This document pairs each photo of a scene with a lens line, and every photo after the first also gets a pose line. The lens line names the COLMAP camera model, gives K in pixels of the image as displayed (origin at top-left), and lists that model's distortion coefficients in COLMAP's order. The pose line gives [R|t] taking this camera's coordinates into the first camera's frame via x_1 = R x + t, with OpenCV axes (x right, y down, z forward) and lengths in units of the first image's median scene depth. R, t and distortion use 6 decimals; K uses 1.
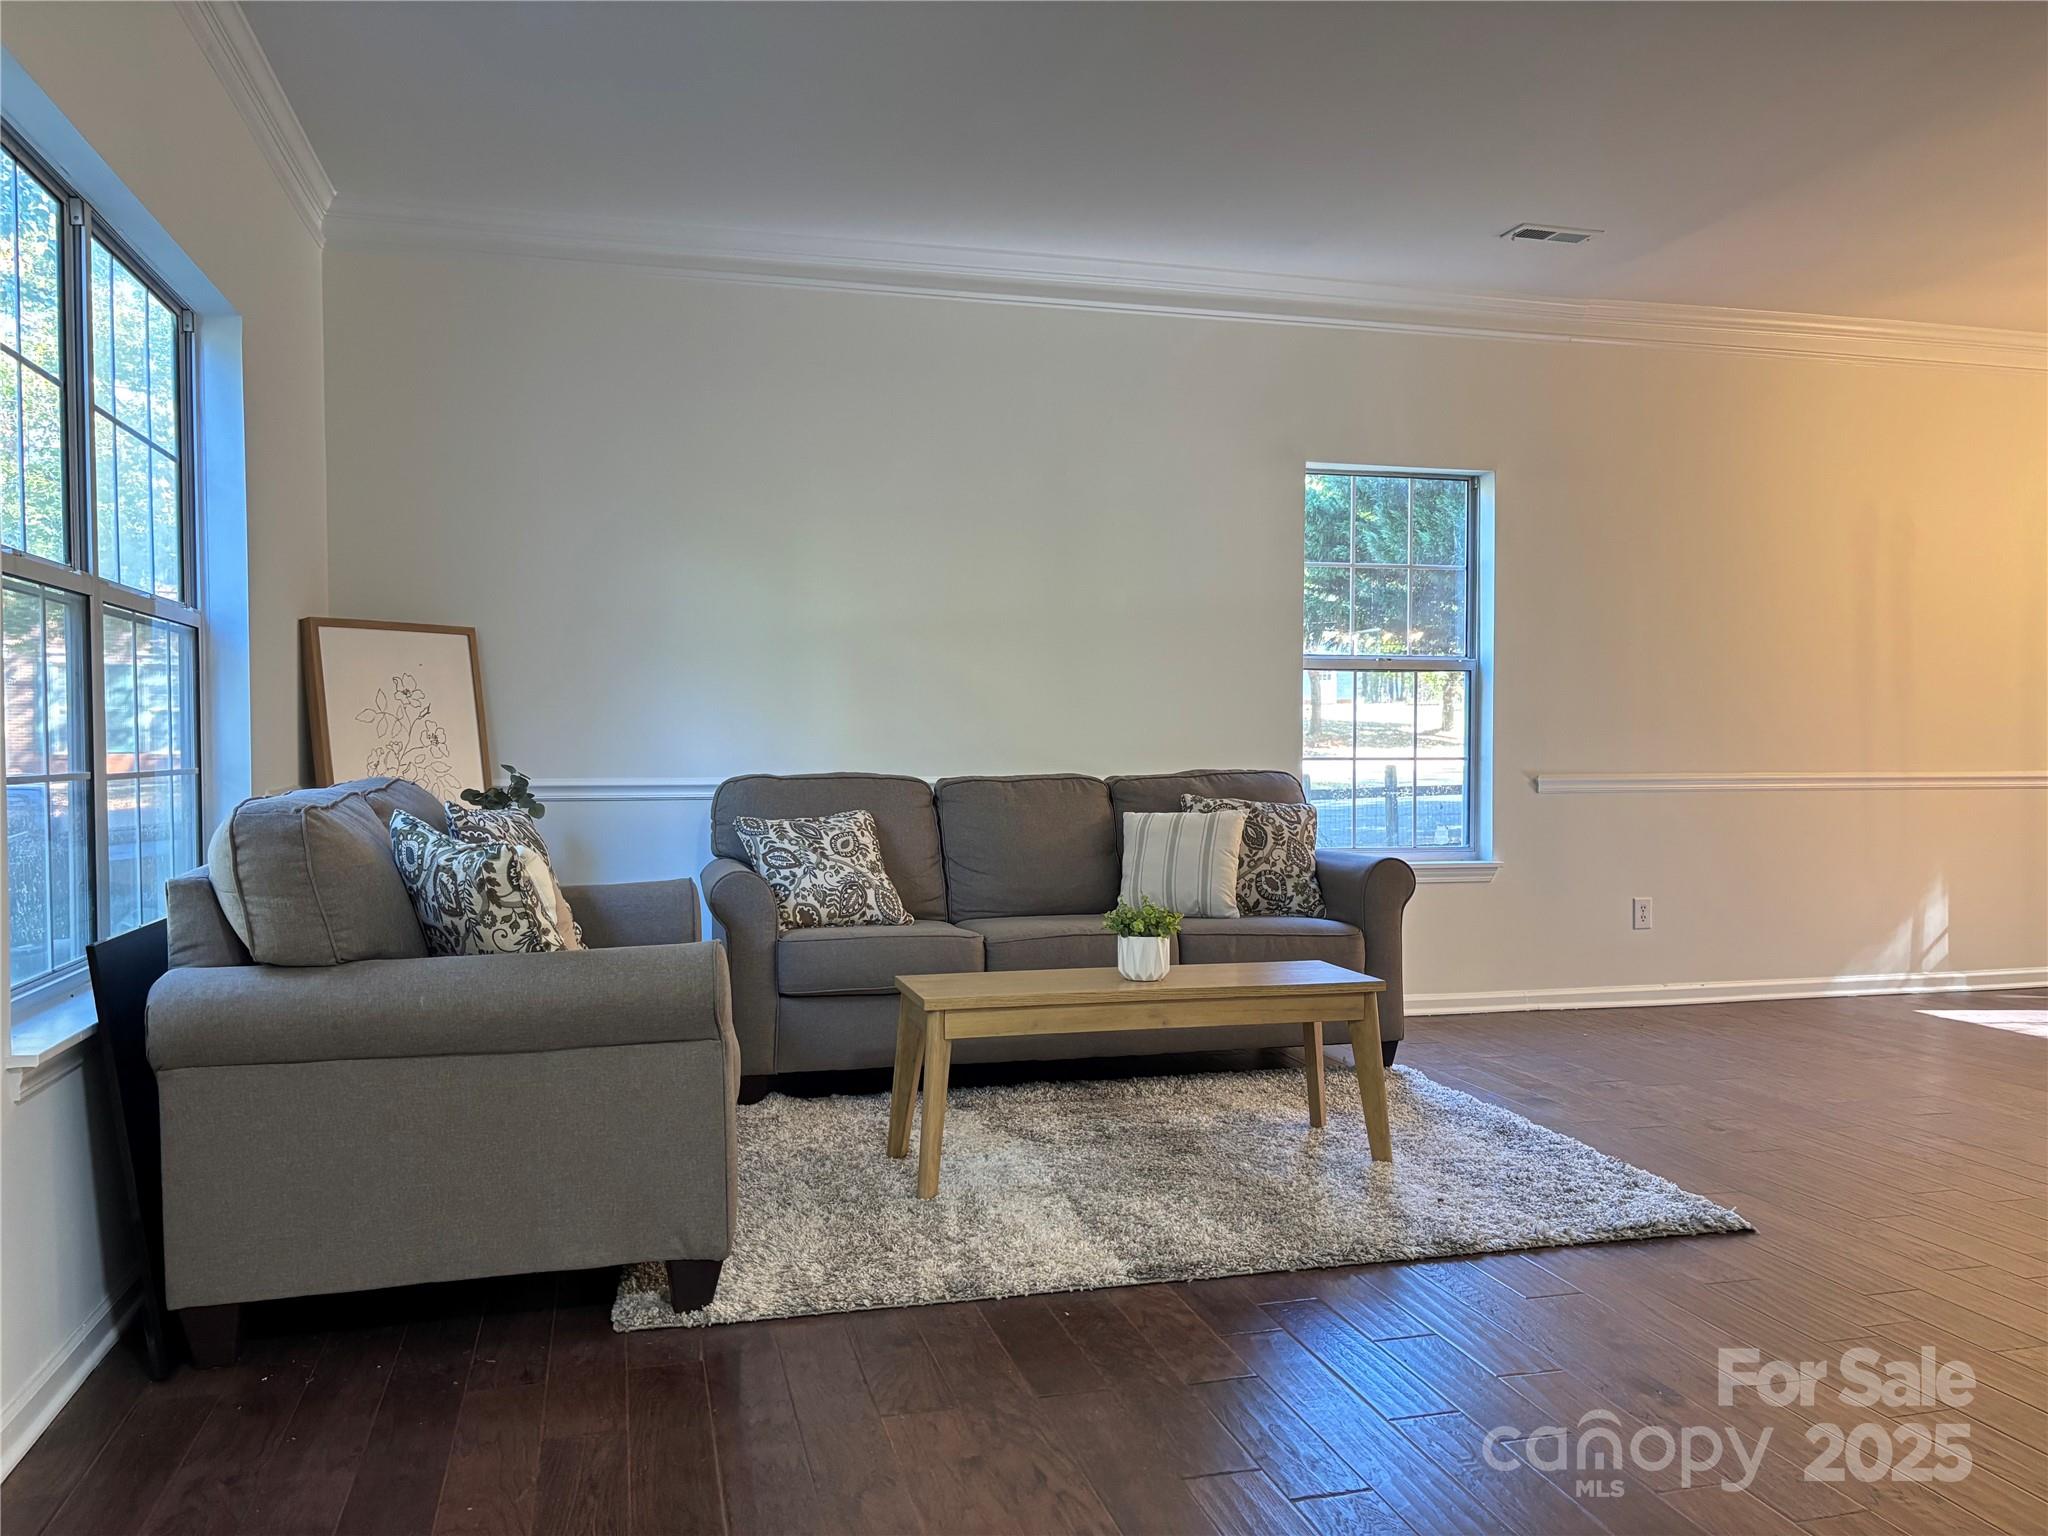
lens RADIAL K [[1587.4, 0, 1009.7], [0, 1587.4, 759.5], [0, 0, 1]] dist [0.047503, -0.041891]
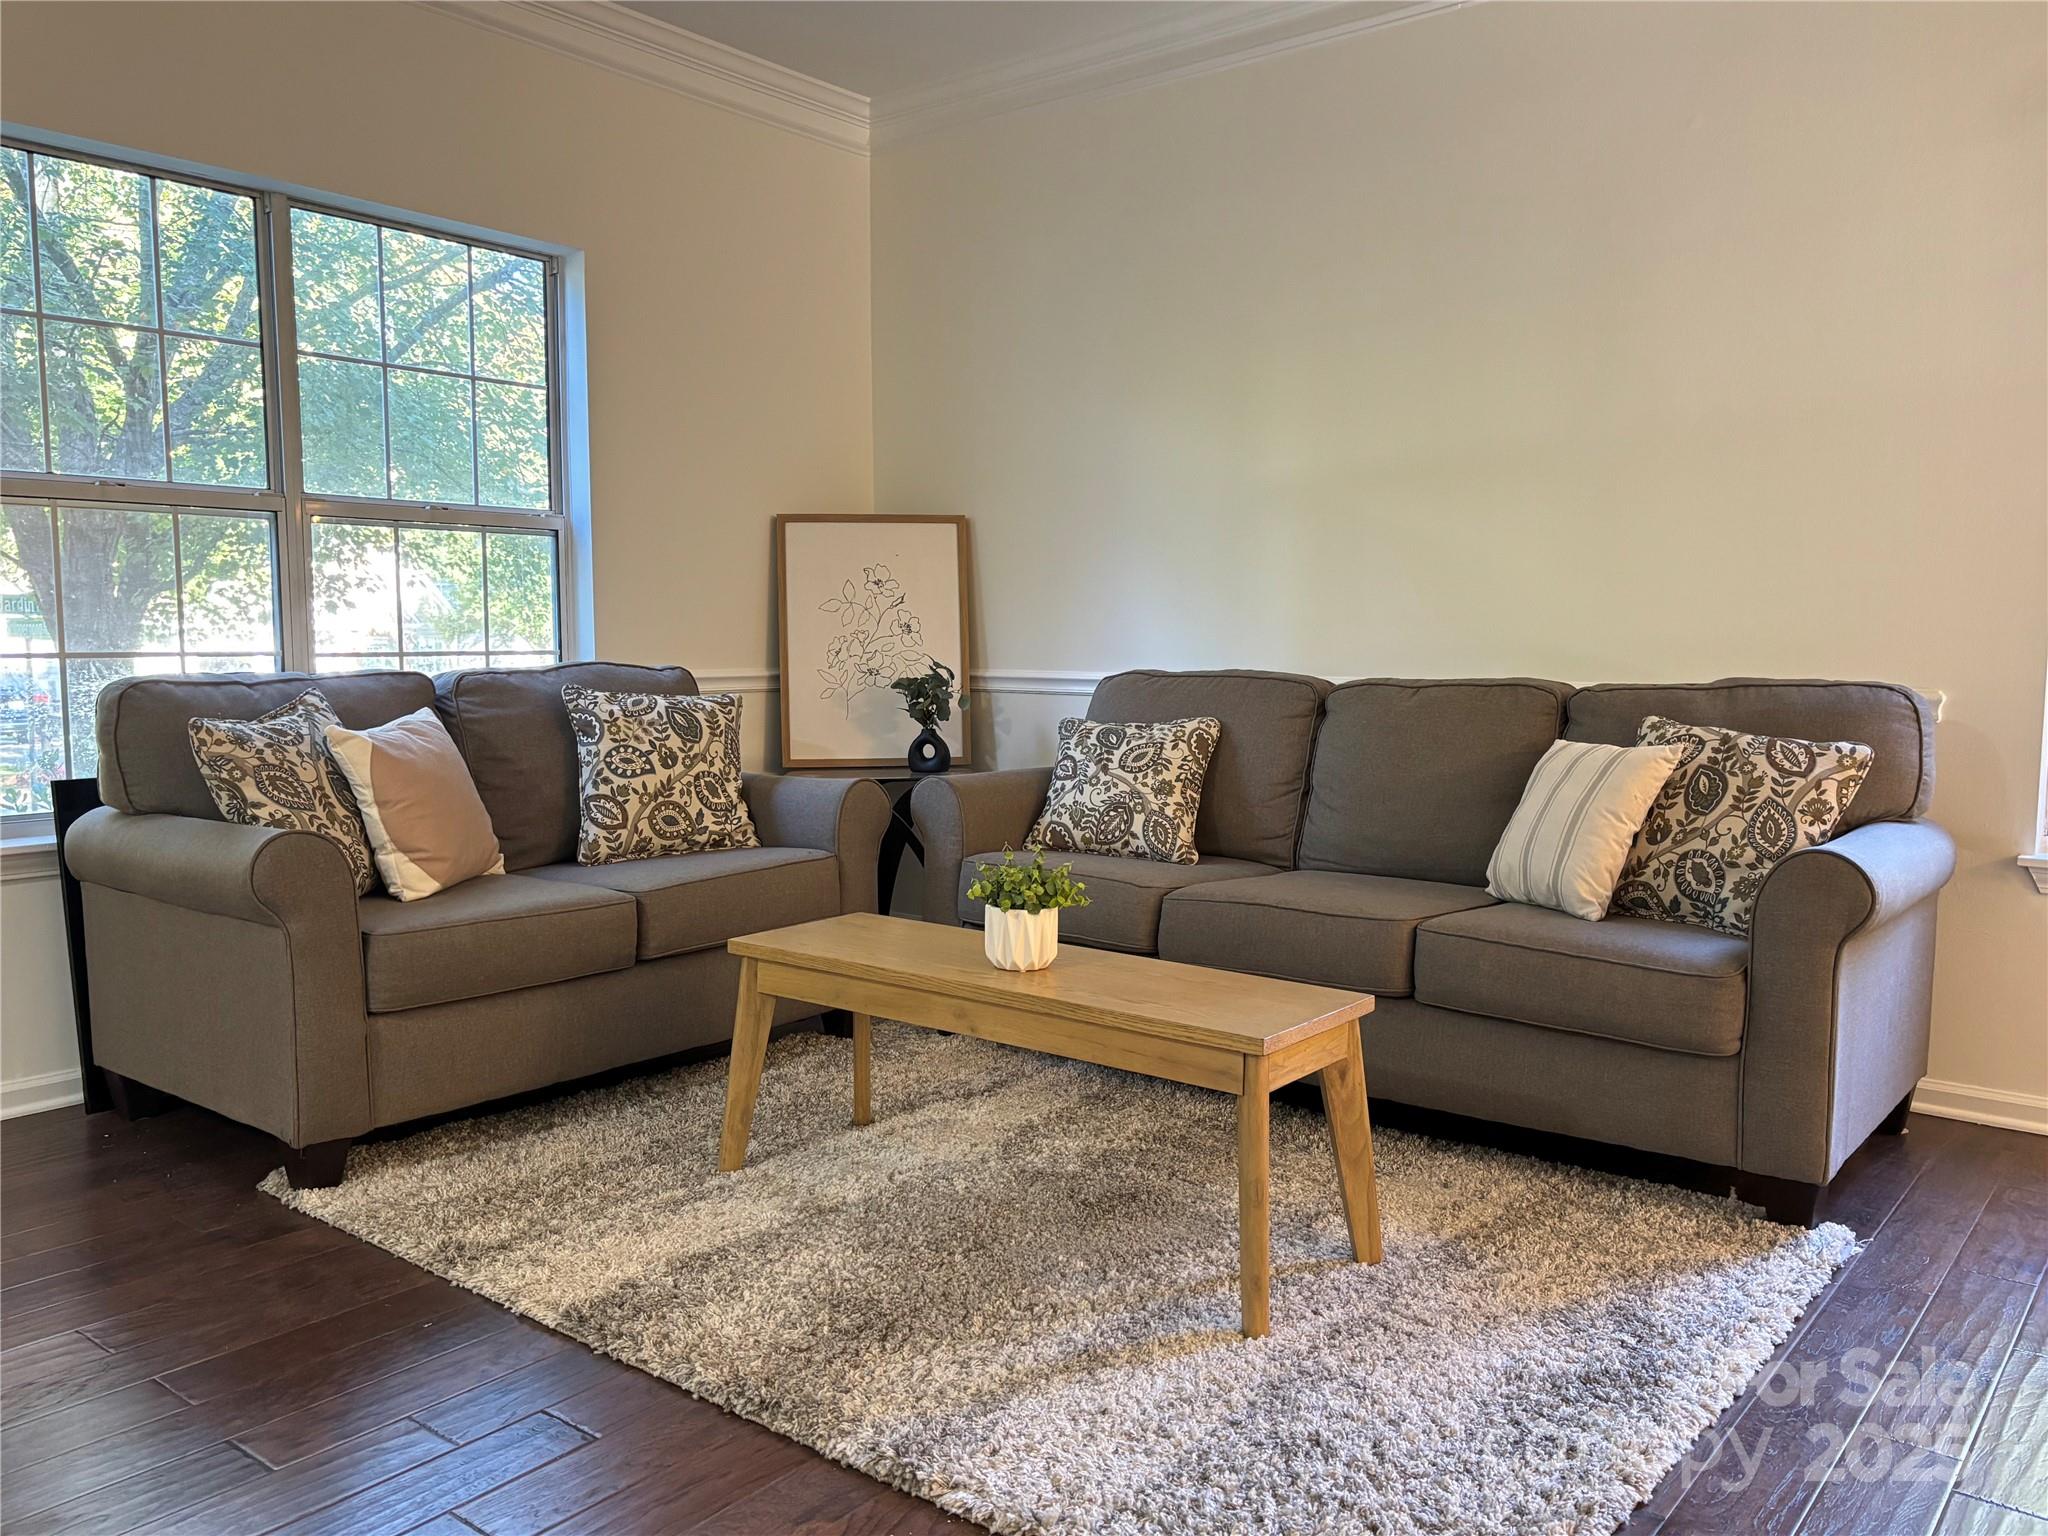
lens RADIAL K [[1587.4, 0, 985.0], [0, 1587.4, 764.5], [0, 0, 1]] dist [0.047503, -0.041891]
pose [[0.584907, 0.071107, -0.807977, 0.595733], [-0.013004, 0.996844, 0.078314, -0.006777], [0.810996, -0.035300, 0.583986, 0.533648]]
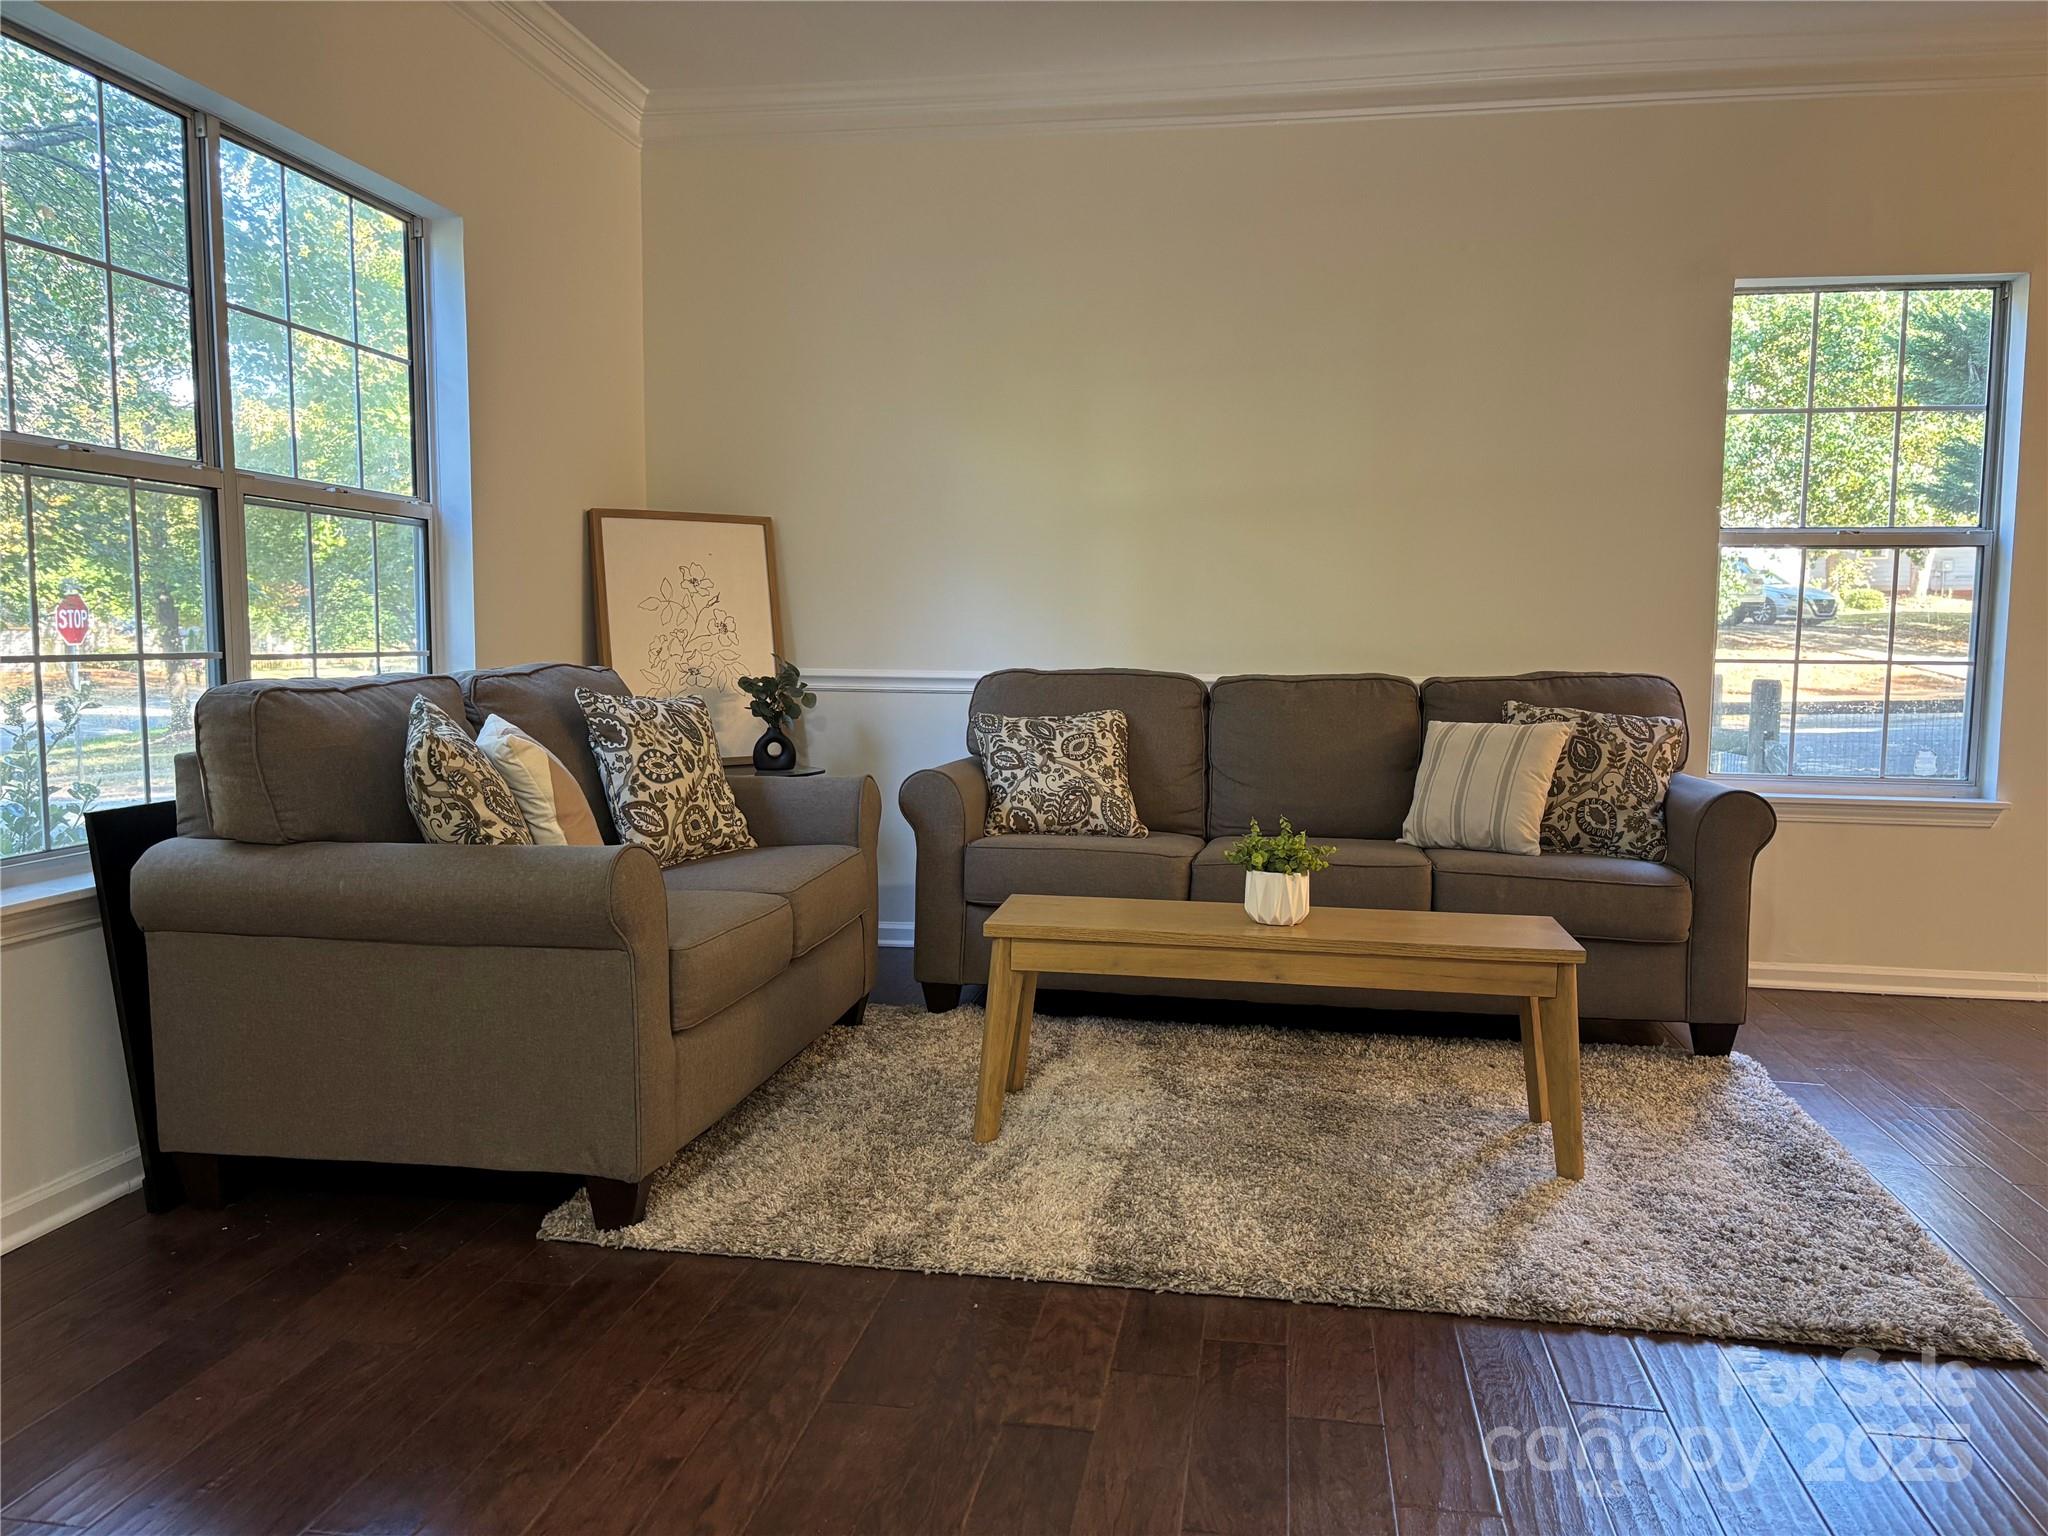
lens RADIAL K [[1587.4, 0, 992.9], [0, 1587.4, 757.1], [0, 0, 1]] dist [0.047503, -0.041891]
pose [[0.908459, 0.041973, -0.415862, 0.271093], [-0.014700, 0.997538, 0.068568, -0.002618], [0.417716, -0.056178, 0.906839, 0.172750]]
